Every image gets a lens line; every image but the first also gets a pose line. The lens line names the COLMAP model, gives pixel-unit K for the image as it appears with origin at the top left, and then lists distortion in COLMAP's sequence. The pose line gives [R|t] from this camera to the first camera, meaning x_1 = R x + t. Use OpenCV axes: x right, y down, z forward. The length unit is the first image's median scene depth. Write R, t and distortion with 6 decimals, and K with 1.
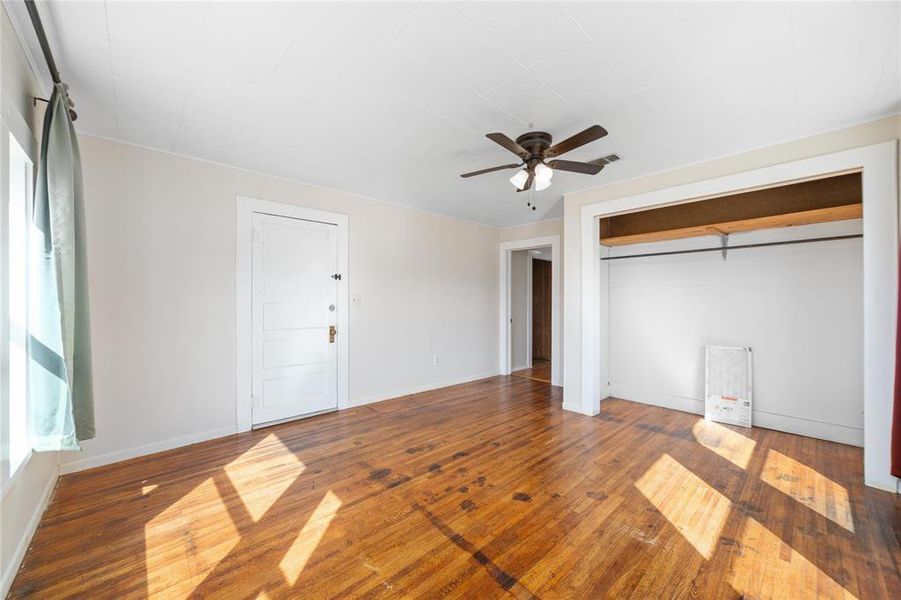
lens RADIAL K [[341.3, 0, 449.7], [0, 341.3, 303.0], [0, 0, 1]] dist [0.006029, 0.000329]
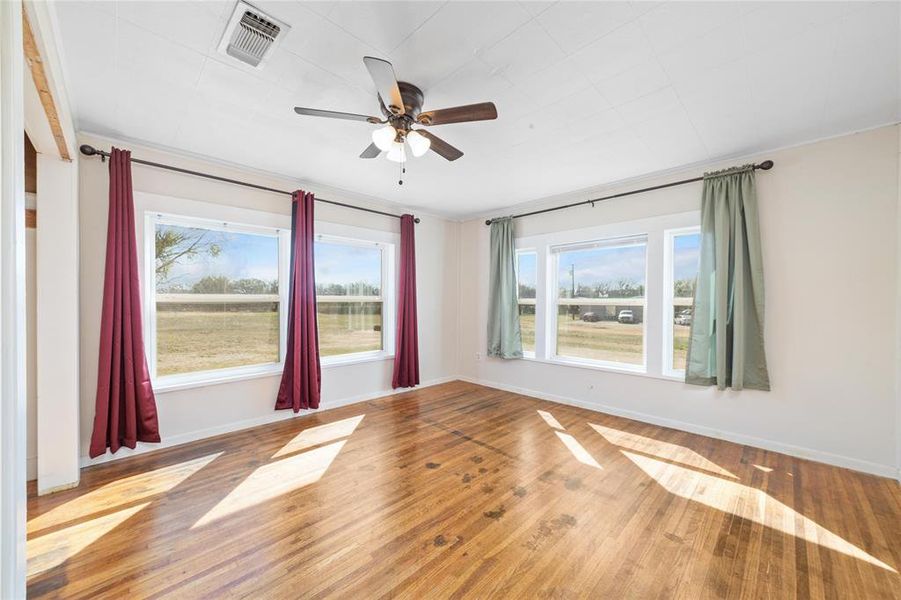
lens RADIAL K [[341.3, 0, 449.3], [0, 341.3, 303.2], [0, 0, 1]] dist [0.006029, 0.000329]
pose [[-0.999446, -0.001003, -0.033274, 0.185165], [-0.001248, 0.999972, 0.007368, -0.004058], [0.033266, 0.007405, -0.999419, 2.086057]]
